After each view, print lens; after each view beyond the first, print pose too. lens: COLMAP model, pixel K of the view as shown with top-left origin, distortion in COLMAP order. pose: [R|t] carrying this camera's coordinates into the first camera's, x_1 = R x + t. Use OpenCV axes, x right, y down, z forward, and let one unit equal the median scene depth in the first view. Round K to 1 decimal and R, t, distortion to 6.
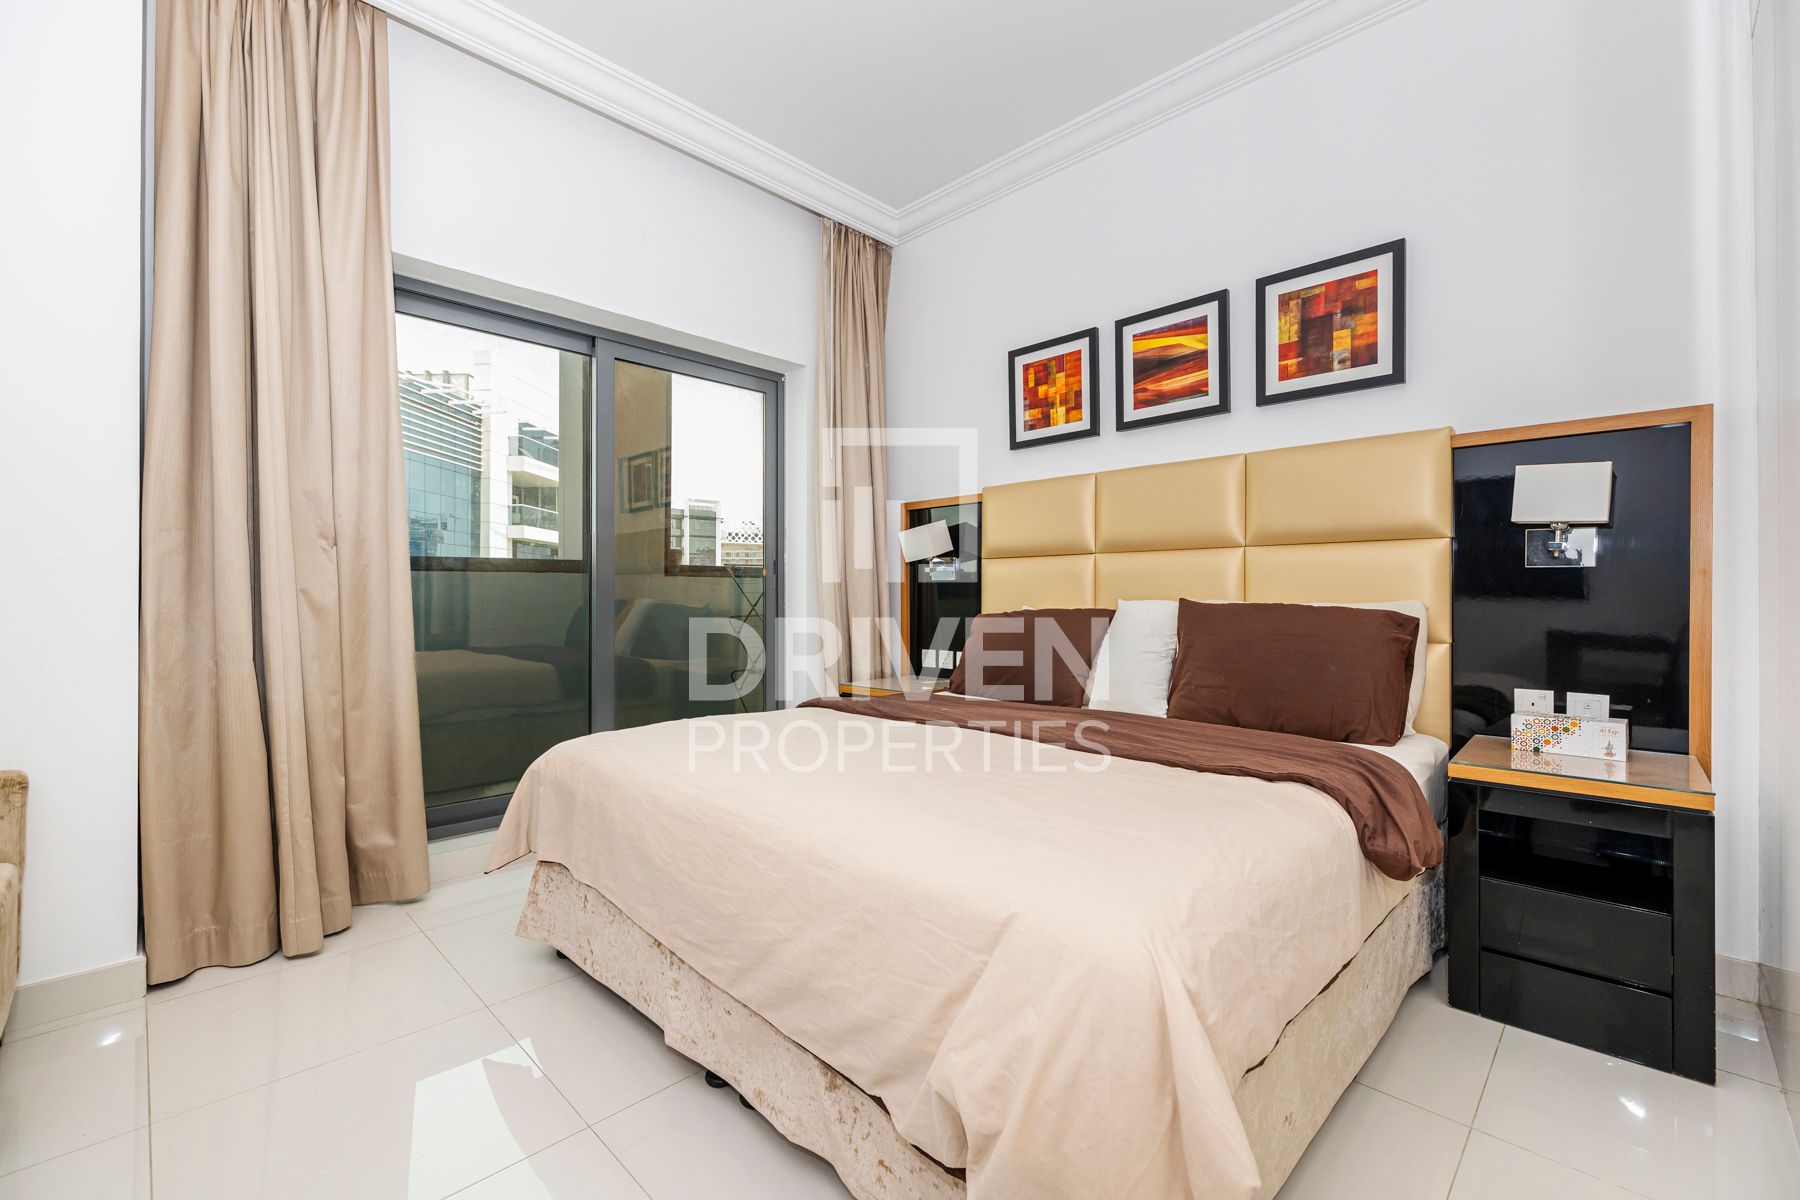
lens RADIAL K [[749.0, 0, 899.2], [0, 749.0, 588.4], [0, 0, 1]] dist [-0.002169, -0.000509]
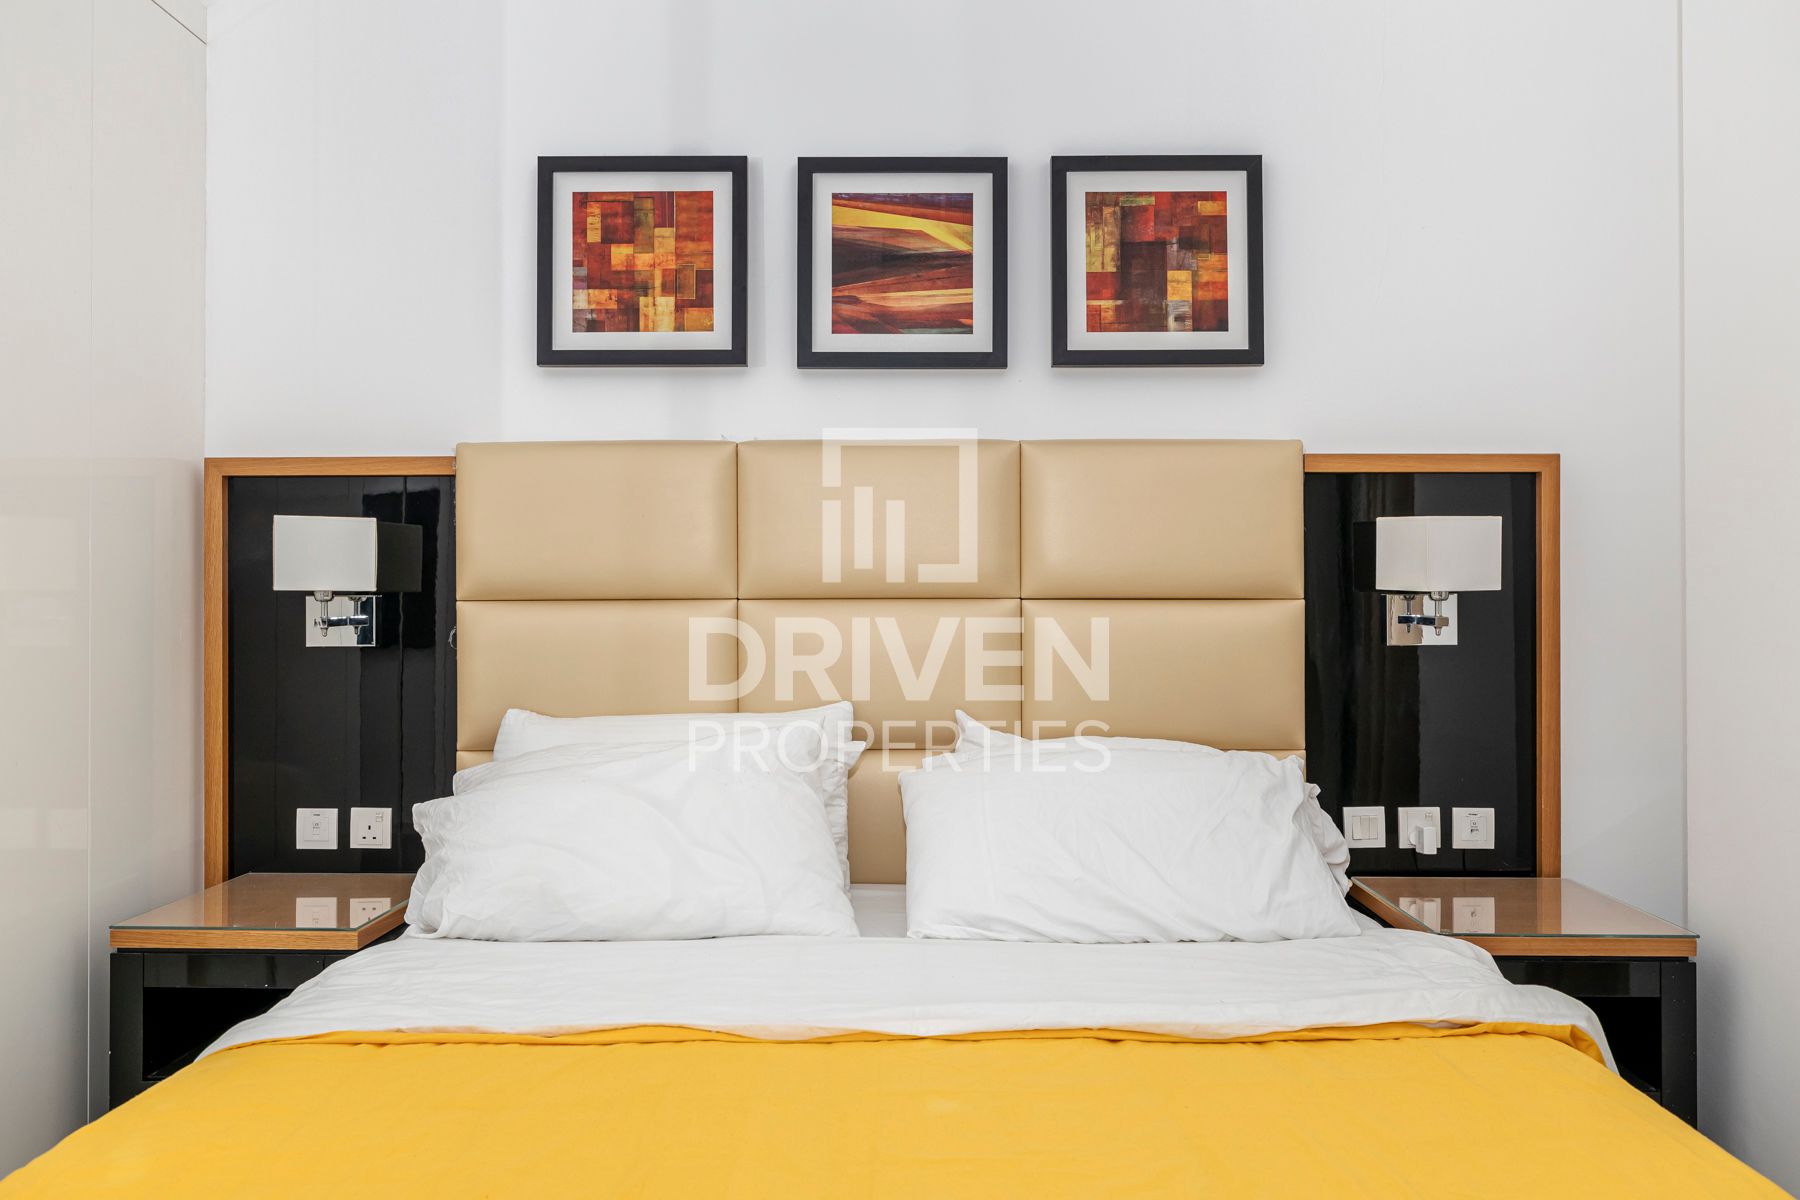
lens RADIAL K [[1468.2, 0, 806.9], [0, 1468.2, 531.3], [0, 0, 1]] dist [-0.005669, 0.000212]
pose [[0.706527, 0.030527, 0.707028, -0.411110], [-0.008364, 0.999360, -0.034791, -0.055282], [-0.707637, 0.018667, 0.706329, 0.256158]]
